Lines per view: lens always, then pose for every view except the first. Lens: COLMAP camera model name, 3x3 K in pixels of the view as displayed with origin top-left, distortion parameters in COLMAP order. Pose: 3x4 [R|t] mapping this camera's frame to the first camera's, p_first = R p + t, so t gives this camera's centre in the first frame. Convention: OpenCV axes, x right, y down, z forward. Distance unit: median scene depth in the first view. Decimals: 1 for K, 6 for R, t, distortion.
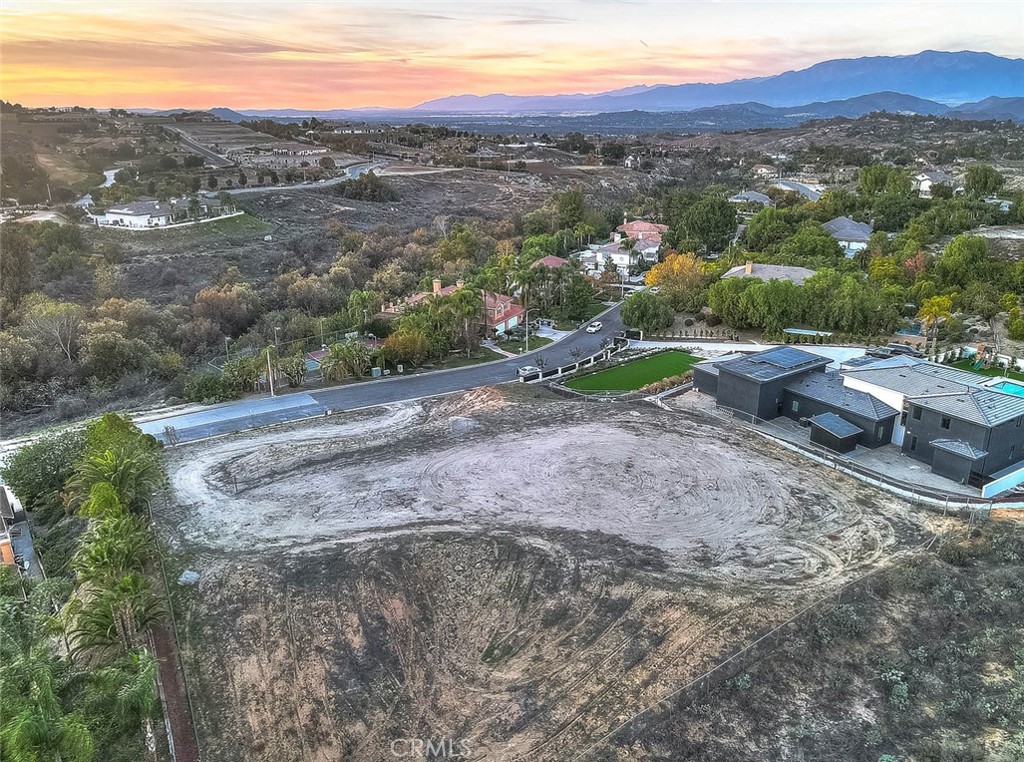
lens RADIAL K [[780.0, 0, 508.9], [0, 780.0, 383.8], [0, 0, 1]] dist [-0.006282, 0.043583]
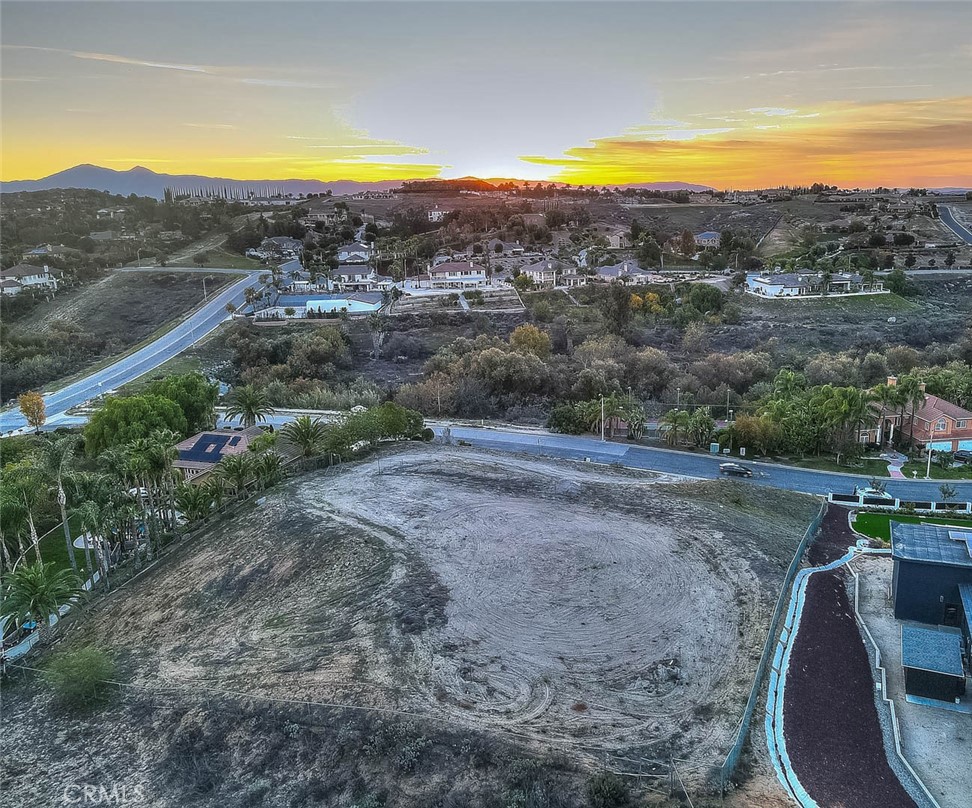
lens RADIAL K [[795.9, 0, 541.9], [0, 795.9, 403.7], [0, 0, 1]] dist [0.004359, 0.018050]
pose [[0.583942, 0.197694, -0.787355, 0.874580], [-0.256172, 0.965212, 0.052362, -0.118658], [0.770316, 0.171122, 0.614272, 0.383902]]
